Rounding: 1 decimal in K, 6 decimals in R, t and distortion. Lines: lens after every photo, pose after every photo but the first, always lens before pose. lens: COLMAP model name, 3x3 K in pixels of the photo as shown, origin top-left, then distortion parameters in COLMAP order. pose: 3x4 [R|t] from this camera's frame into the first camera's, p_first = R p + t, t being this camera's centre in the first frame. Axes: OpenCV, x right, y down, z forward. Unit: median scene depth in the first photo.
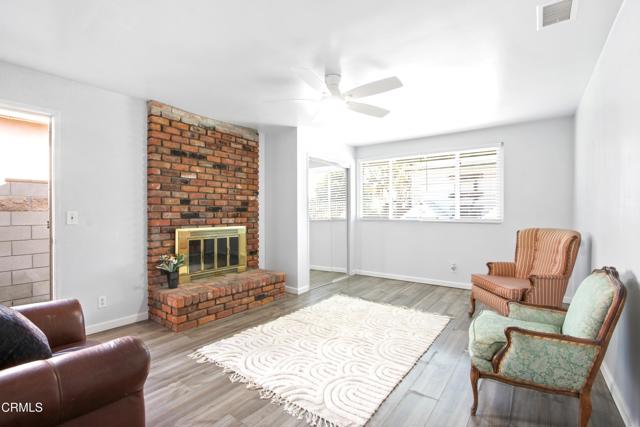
lens RADIAL K [[294.7, 0, 322.6], [0, 294.7, 214.5], [0, 0, 1]] dist [-0.002393, -0.000328]
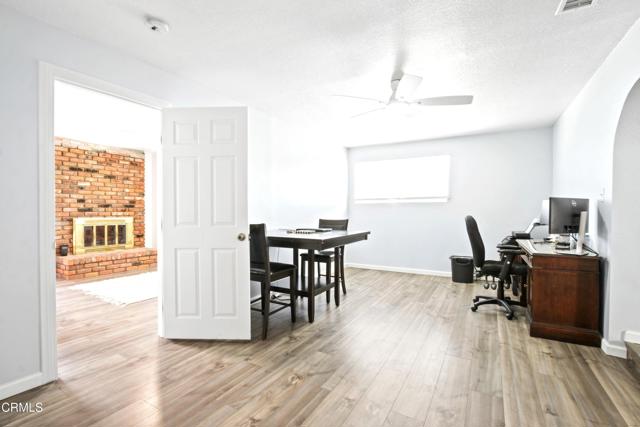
lens RADIAL K [[294.7, 0, 317.5], [0, 294.7, 214.9], [0, 0, 1]] dist [-0.002393, -0.000328]
pose [[0.996534, 0.000929, 0.083181, 0.586252], [-0.001731, 0.999953, 0.009571, 0.012199], [-0.083168, -0.009682, 0.996488, -0.582030]]
